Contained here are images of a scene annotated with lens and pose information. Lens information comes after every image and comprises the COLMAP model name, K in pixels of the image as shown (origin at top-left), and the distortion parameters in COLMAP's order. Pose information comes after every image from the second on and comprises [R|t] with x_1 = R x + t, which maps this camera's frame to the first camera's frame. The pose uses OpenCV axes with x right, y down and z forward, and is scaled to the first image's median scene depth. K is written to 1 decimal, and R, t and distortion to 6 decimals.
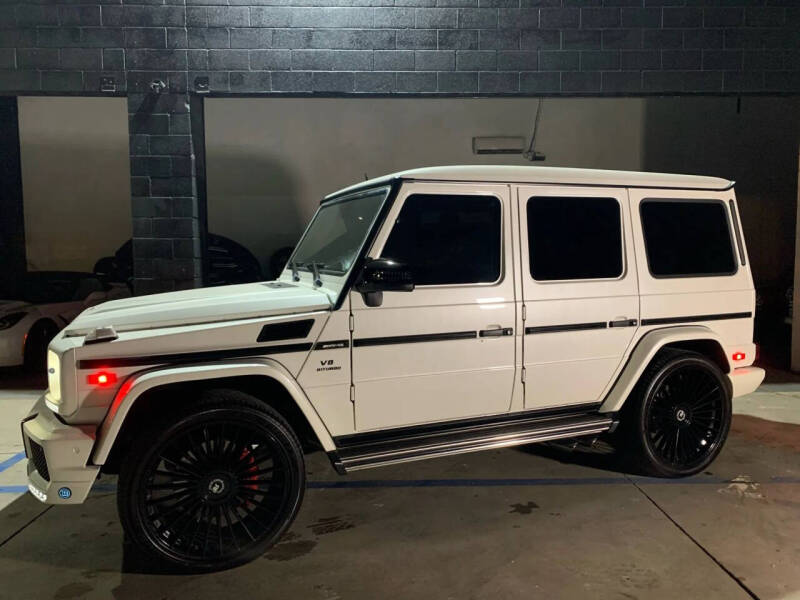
lens RADIAL K [[598.5, 0, 400.0], [0, 598.5, 300.0], [0, 0, 1]] dist [0.052666, -0.049639]
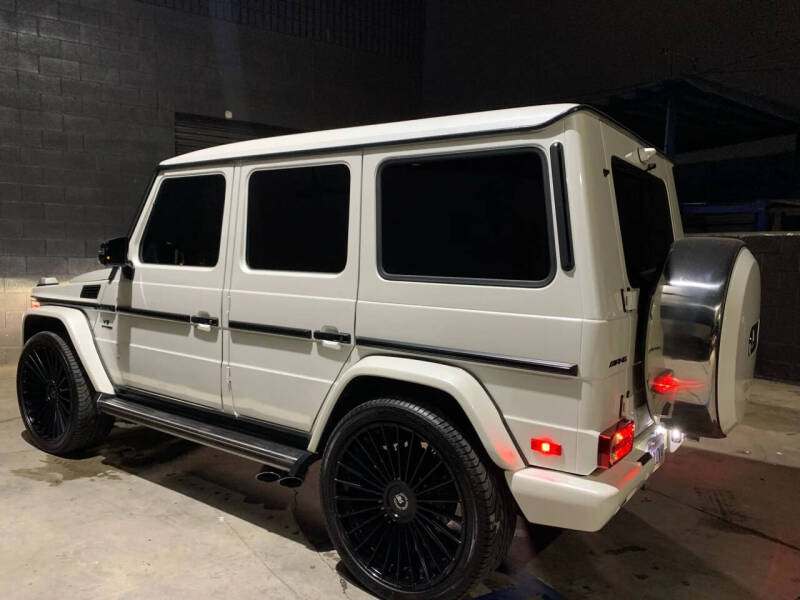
lens RADIAL K [[598.5, 0, 400.0], [0, 598.5, 300.0], [0, 0, 1]] dist [0.052666, -0.049639]
pose [[0.527057, 0.090623, -0.844984, 1.009467], [-0.099404, 0.994047, 0.044607, -0.044978], [0.843996, 0.060485, 0.532927, 0.679543]]
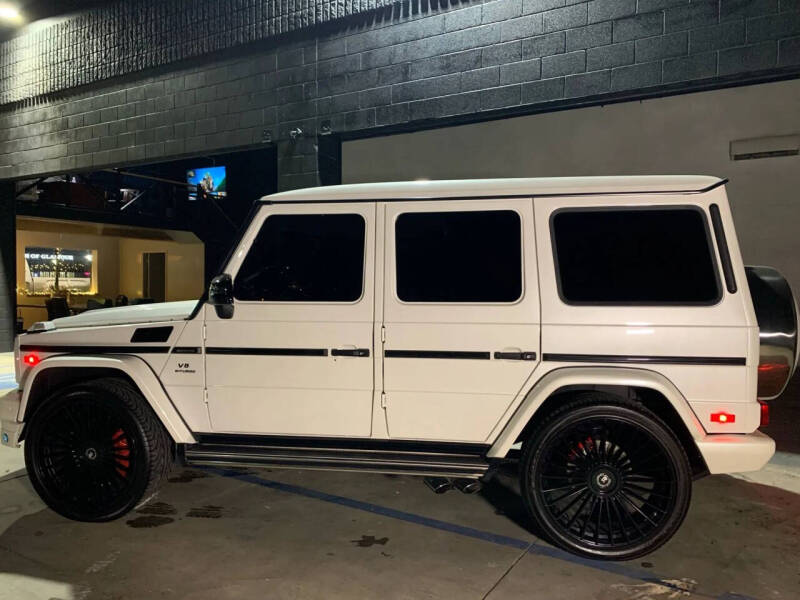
lens RADIAL K [[598.5, 0, 400.0], [0, 598.5, 300.0], [0, 0, 1]] dist [0.052666, -0.049639]
pose [[0.849164, 0.031305, -0.527200, 0.672220], [-0.051620, 0.998382, -0.023860, -0.011529], [0.525600, 0.047475, 0.849406, 0.186956]]
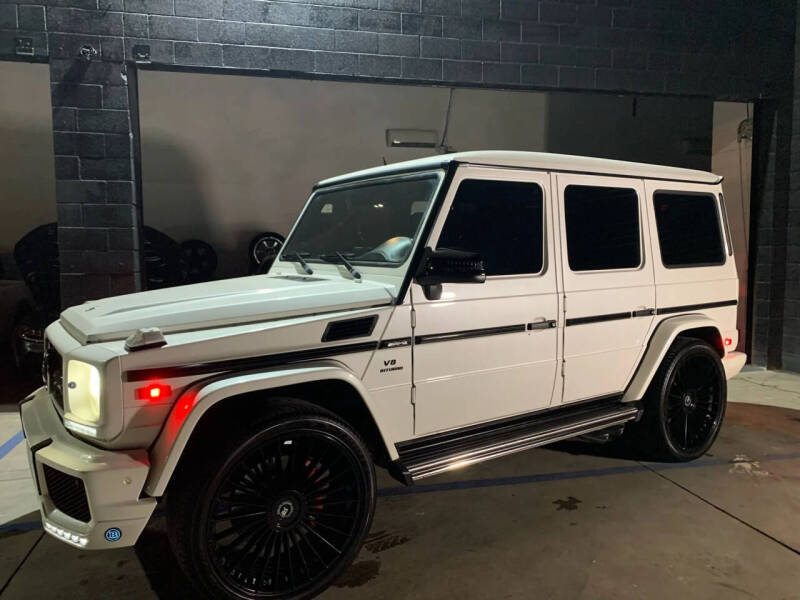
lens RADIAL K [[598.5, 0, 400.0], [0, 598.5, 300.0], [0, 0, 1]] dist [0.052666, -0.049639]
pose [[0.979909, -0.016715, 0.198742, -0.229560], [0.015026, 0.999837, 0.010003, 0.000628], [-0.198877, -0.006816, 0.980001, 0.088436]]
